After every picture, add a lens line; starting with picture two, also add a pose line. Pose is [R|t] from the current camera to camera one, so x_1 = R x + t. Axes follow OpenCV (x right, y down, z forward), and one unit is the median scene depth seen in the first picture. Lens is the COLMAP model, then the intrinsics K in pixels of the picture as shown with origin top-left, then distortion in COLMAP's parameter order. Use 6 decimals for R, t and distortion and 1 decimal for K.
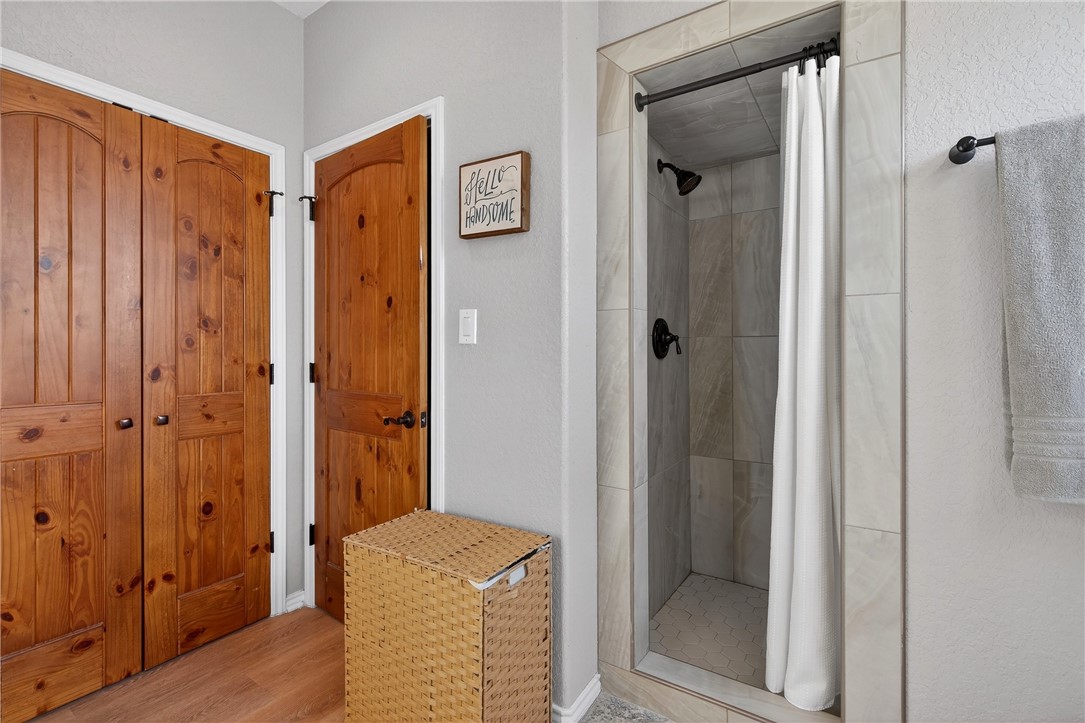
lens RADIAL K [[490.8, 0, 545.2], [0, 490.8, 353.4], [0, 0, 1]] dist [0.010693, -0.003346]
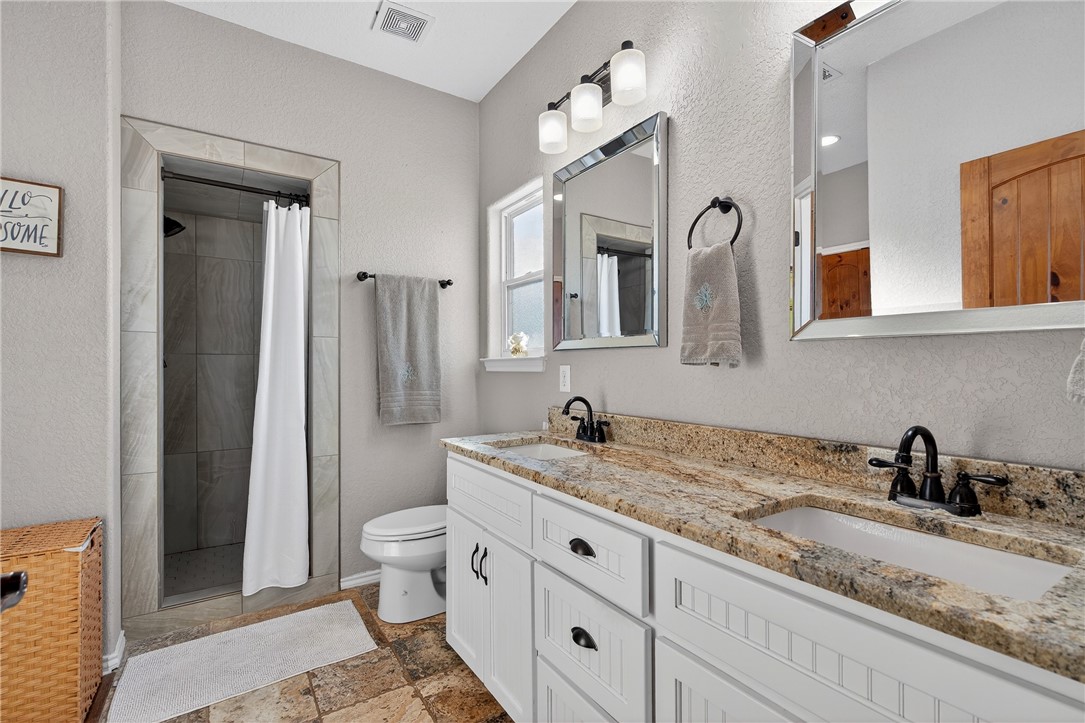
lens RADIAL K [[490.8, 0, 543.7], [0, 490.8, 364.0], [0, 0, 1]] dist [0.010693, -0.003346]
pose [[0.397742, 0.009205, 0.917451, -0.628474], [-0.000141, 0.999950, -0.009971, 0.006257], [-0.917497, 0.003836, 0.397724, -0.459699]]
